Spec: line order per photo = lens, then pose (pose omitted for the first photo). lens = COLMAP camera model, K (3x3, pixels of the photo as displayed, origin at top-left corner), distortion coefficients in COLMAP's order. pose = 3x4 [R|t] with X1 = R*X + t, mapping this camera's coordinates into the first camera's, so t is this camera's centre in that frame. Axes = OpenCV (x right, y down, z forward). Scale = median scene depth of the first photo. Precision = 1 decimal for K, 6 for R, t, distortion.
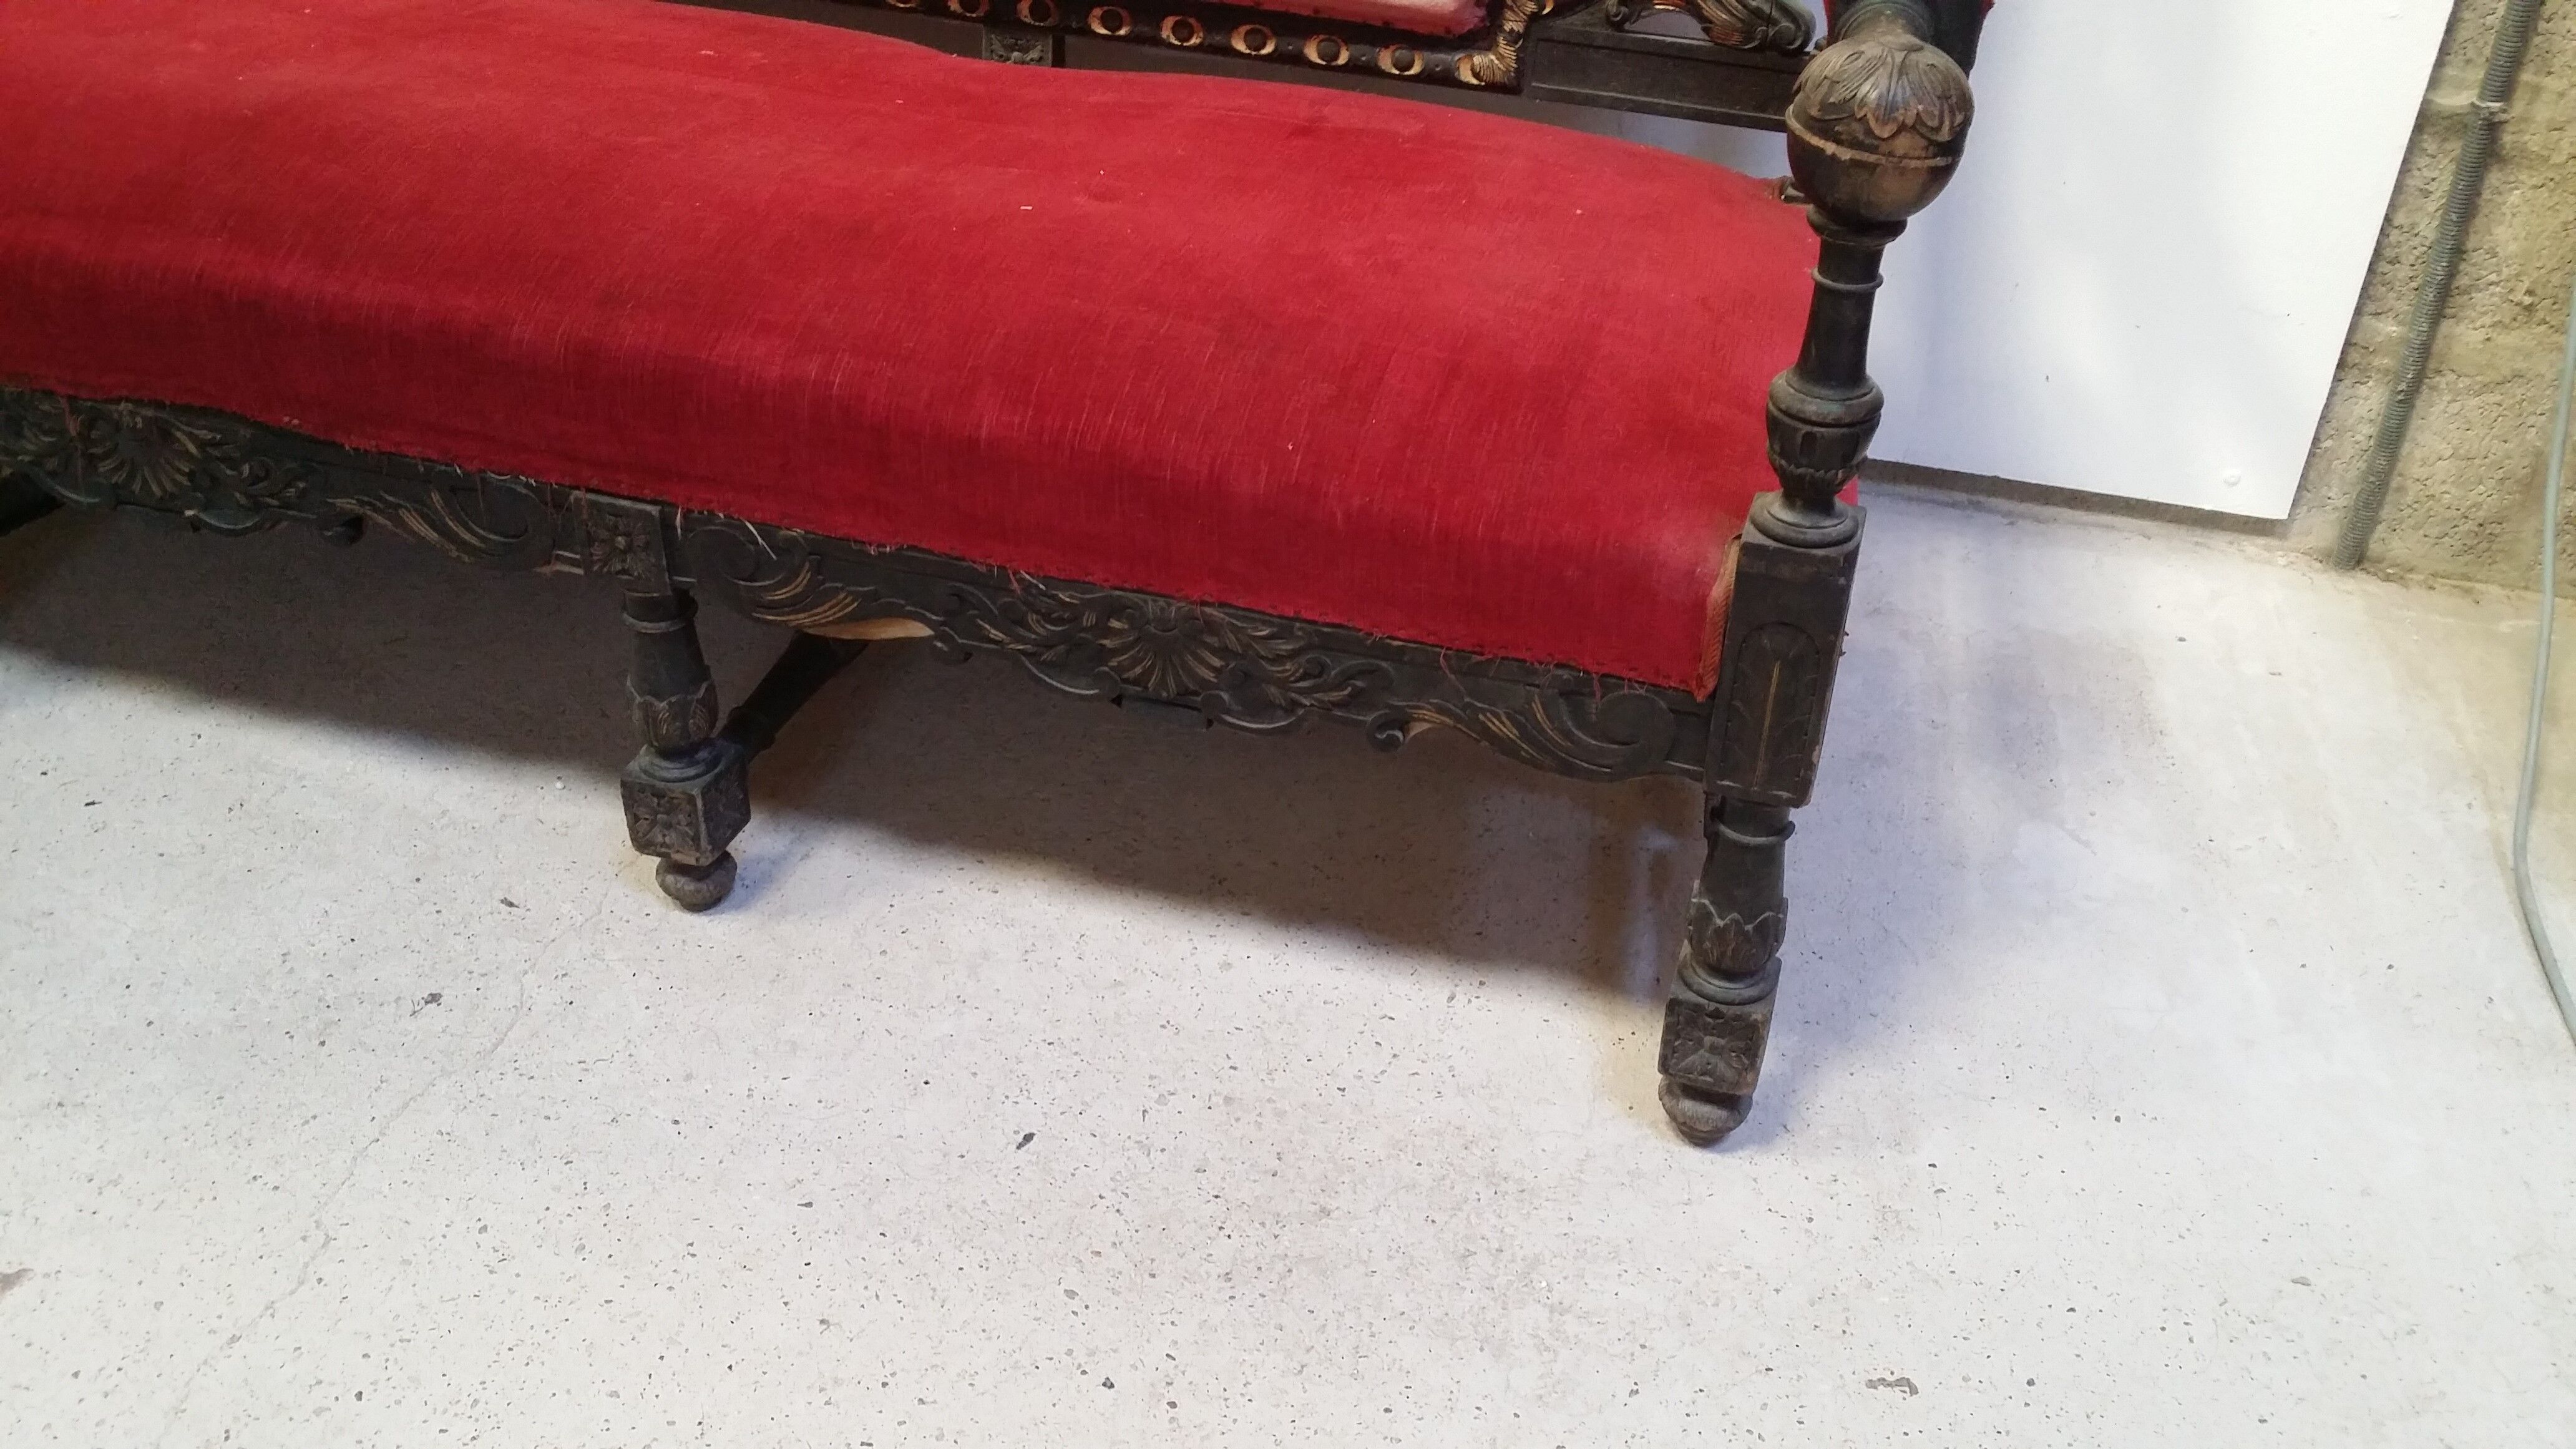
lens RADIAL K [[2298.7, 0, 1289.5], [0, 2298.7, 781.7], [0, 0, 1]] dist [0.105478, -0.231899]
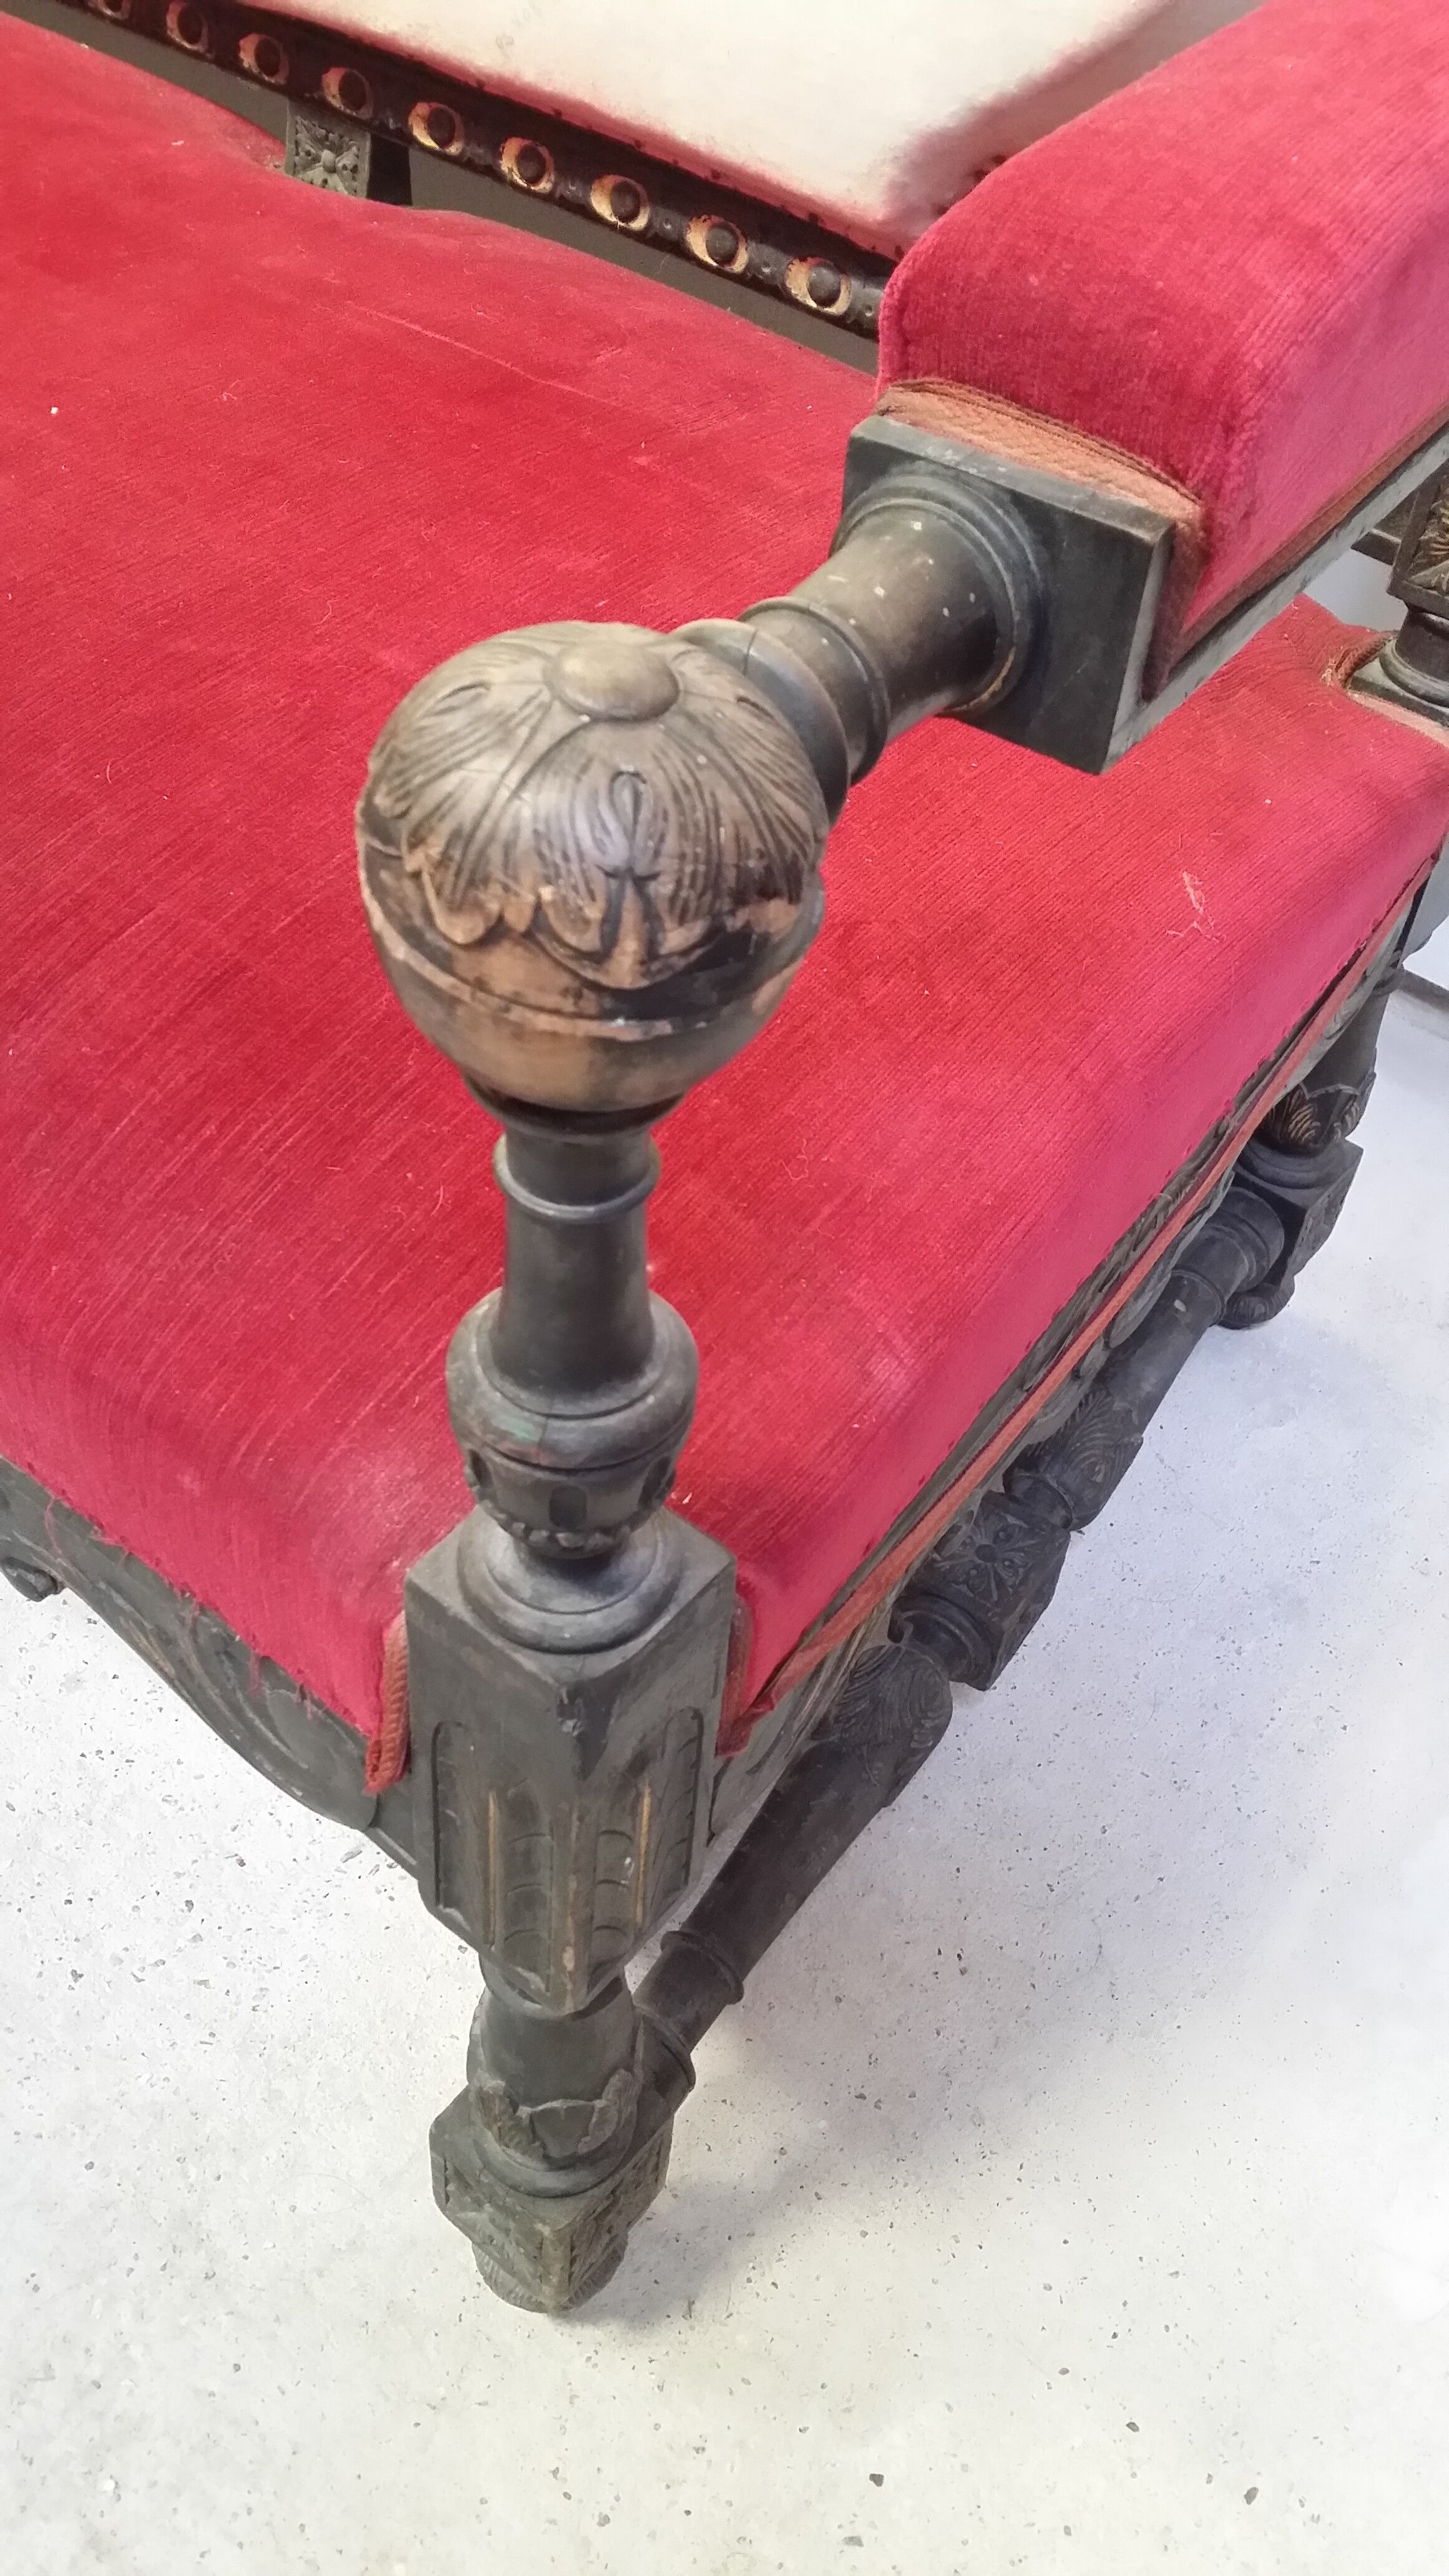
lens RADIAL K [[2310.5, 0, 760.0], [0, 2310.5, 1296.7], [0, 0, 1]] dist [0.107645, -0.227201]
pose [[0.932808, 0.287631, -0.217113, 0.275441], [-0.243785, 0.947342, 0.207636, -0.216025], [0.265403, -0.140755, 0.953808, 0.449251]]
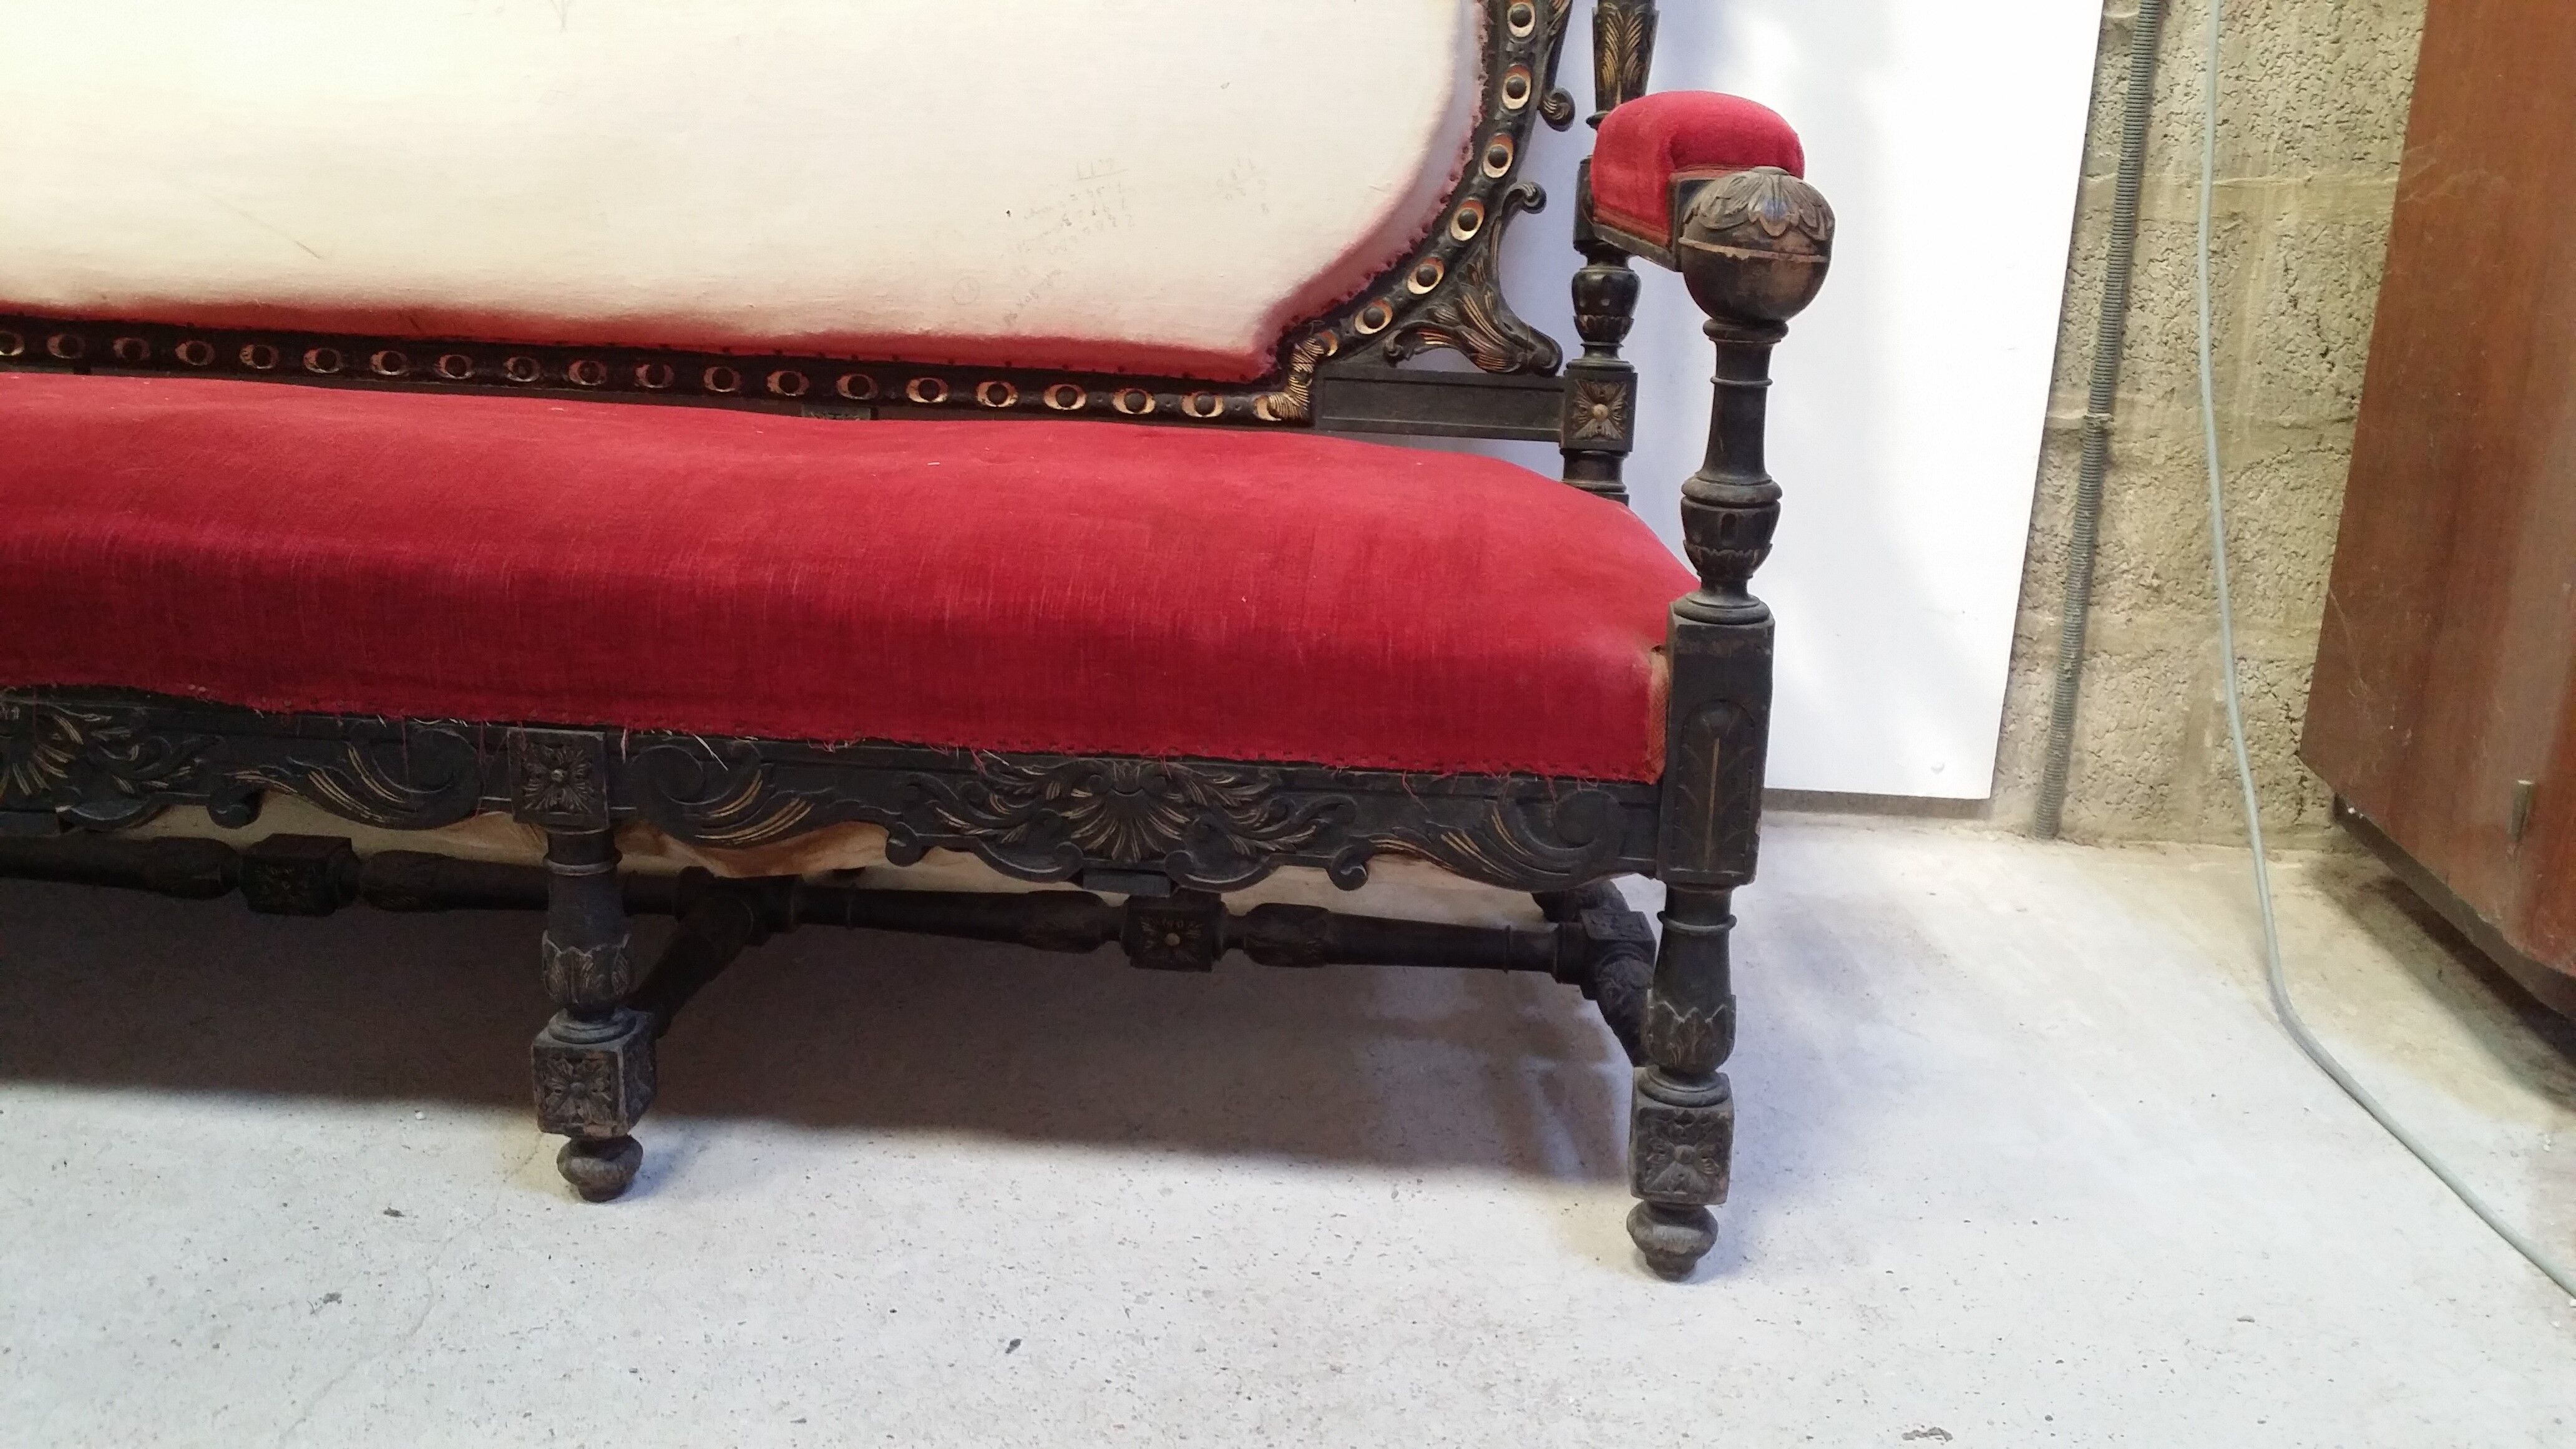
lens RADIAL K [[2313.6, 0, 1290.5], [0, 2313.6, 785.3], [0, 0, 1]] dist [0.103972, -0.228756]
pose [[0.977017, -0.066054, 0.202671, -0.171412], [0.121410, 0.953925, -0.274383, 0.199814], [-0.175209, 0.292683, 0.940021, 0.001640]]
